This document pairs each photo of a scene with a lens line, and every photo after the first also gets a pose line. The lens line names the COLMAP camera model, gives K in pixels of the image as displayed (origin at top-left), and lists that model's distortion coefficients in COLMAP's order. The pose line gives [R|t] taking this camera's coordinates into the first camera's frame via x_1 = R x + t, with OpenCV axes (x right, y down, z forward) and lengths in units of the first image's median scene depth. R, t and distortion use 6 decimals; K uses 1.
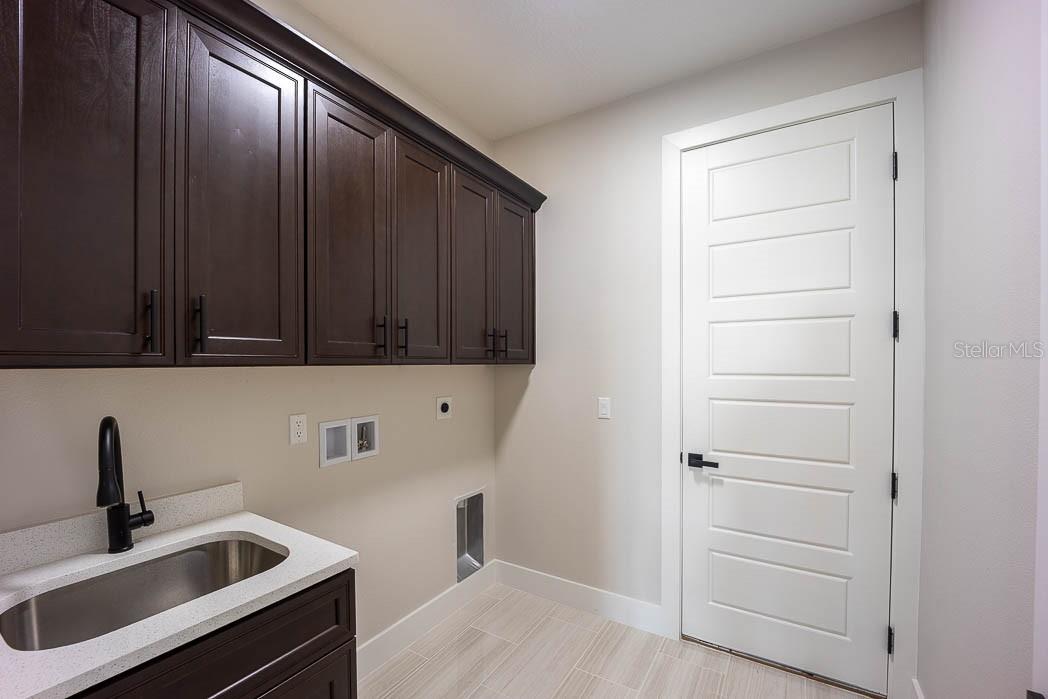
lens RADIAL K [[424.5, 0, 525.5], [0, 424.5, 360.7], [0, 0, 1]] dist [-0.073414, -0.000187]
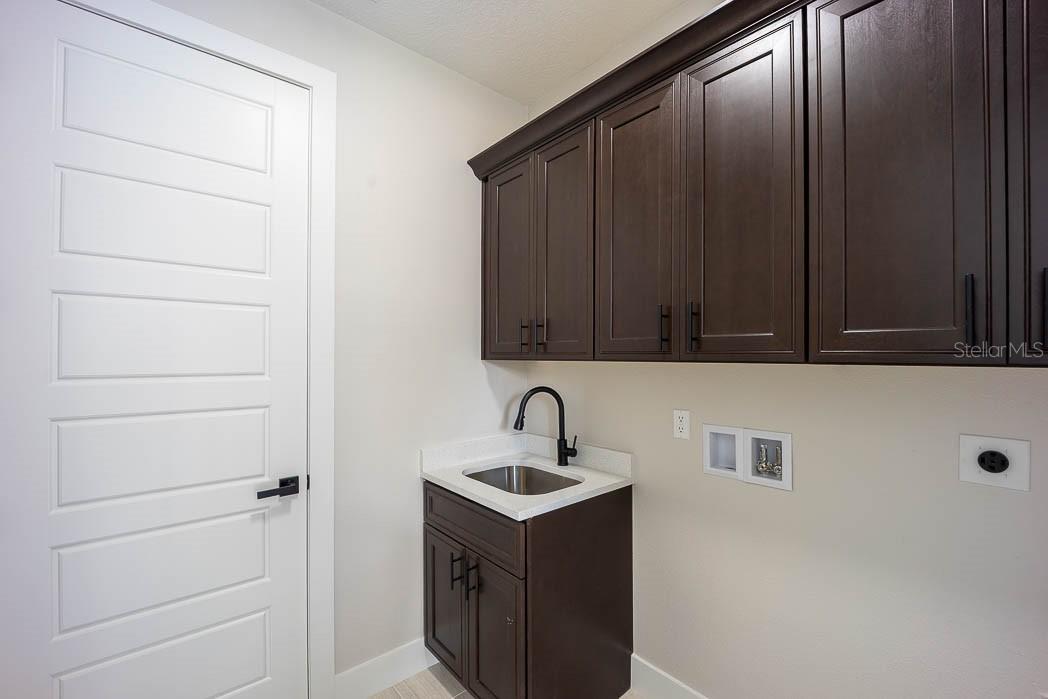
lens RADIAL K [[430.1, 0, 525.0], [0, 430.1, 351.9], [0, 0, 1]] dist [-0.001146, -0.000259]
pose [[-0.323795, -0.013216, -0.946035, 0.568323], [-0.002475, 0.999911, -0.013122, 0.002259], [0.946124, -0.001908, -0.323799, 0.970777]]
